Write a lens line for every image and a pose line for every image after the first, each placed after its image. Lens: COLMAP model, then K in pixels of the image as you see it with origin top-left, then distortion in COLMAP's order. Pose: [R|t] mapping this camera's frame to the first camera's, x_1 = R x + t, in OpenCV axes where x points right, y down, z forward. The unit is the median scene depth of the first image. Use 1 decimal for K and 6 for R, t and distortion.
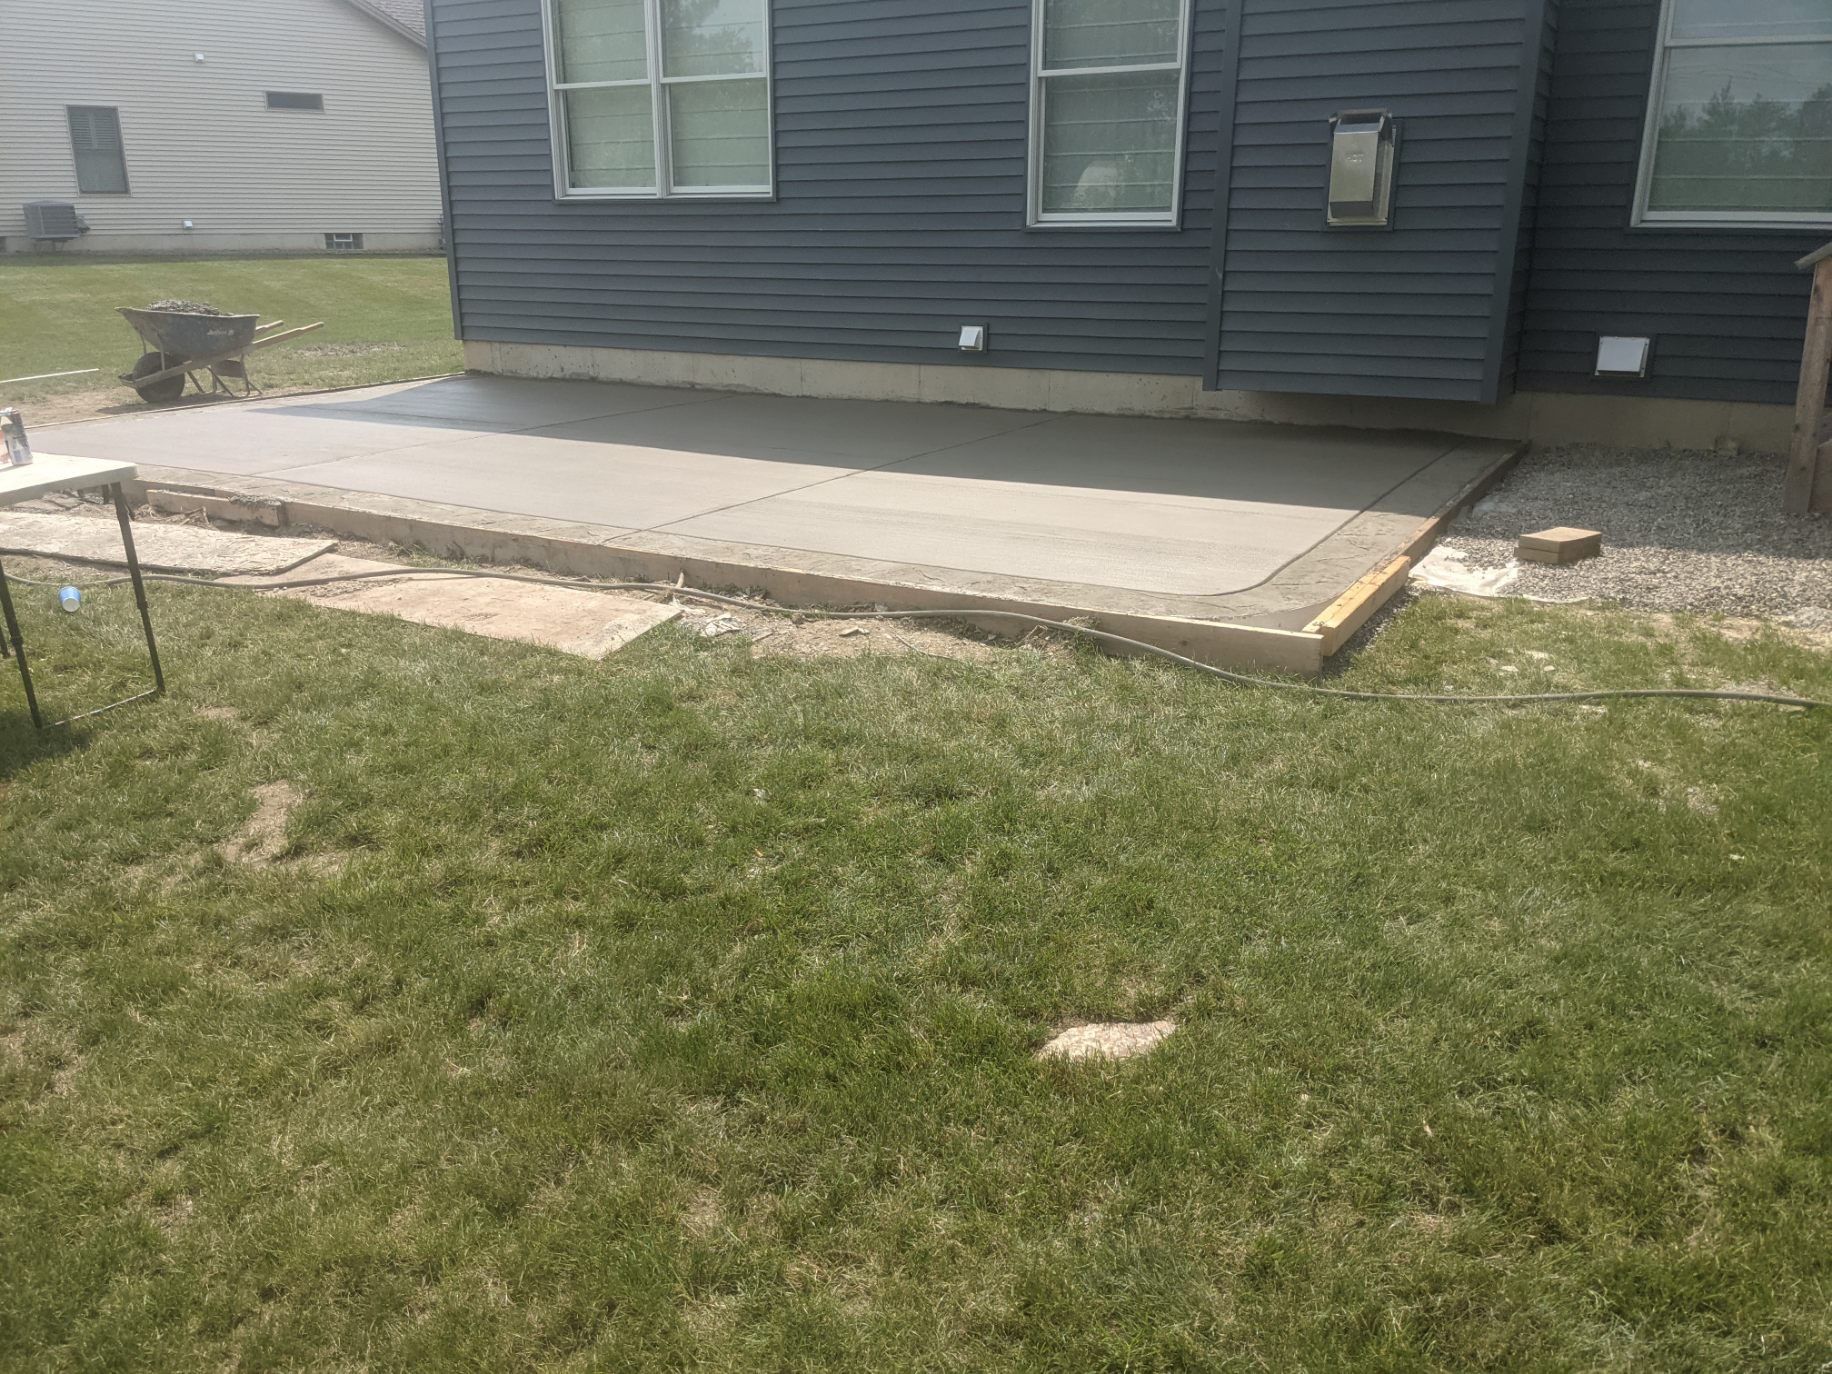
lens RADIAL K [[1434.5, 0, 916.8], [0, 1434.5, 712.3], [0, 0, 1]] dist [0.065086, -0.112937]
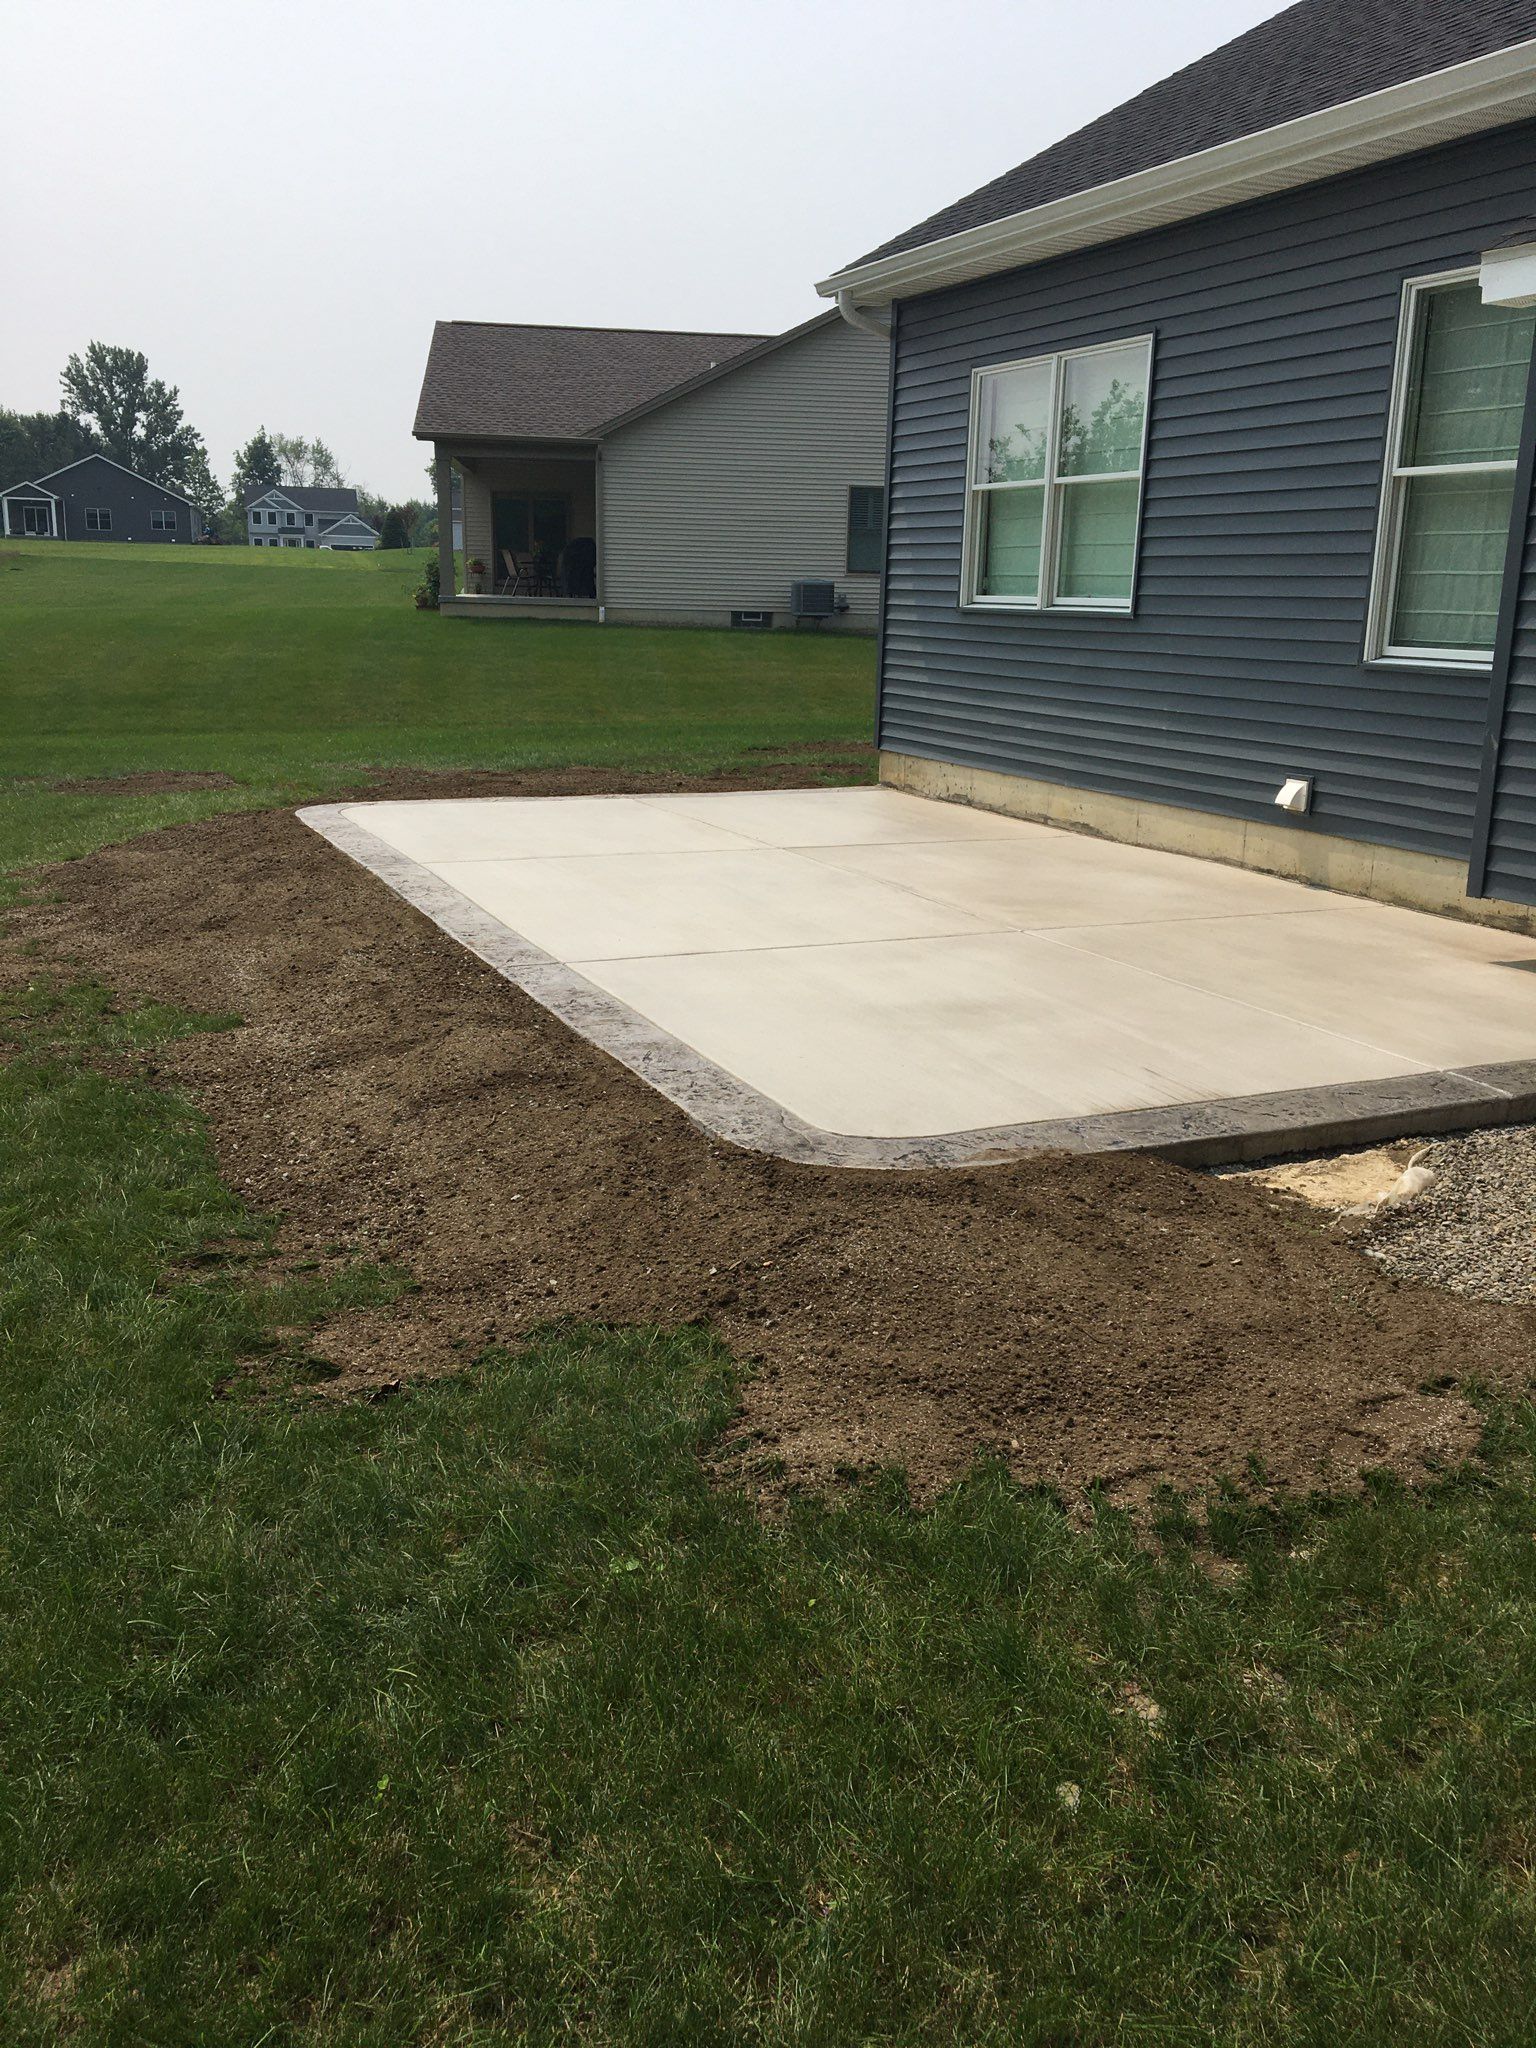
lens RADIAL K [[1756.2, 0, 768.0], [0, 1756.2, 1024.0], [0, 0, 1]] dist [0.029169, -0.009226]
pose [[0.802910, 0.165084, -0.572785, 0.365768], [-0.217225, 0.975845, -0.023246, -0.051524], [0.555112, 0.143088, 0.819376, 0.069605]]
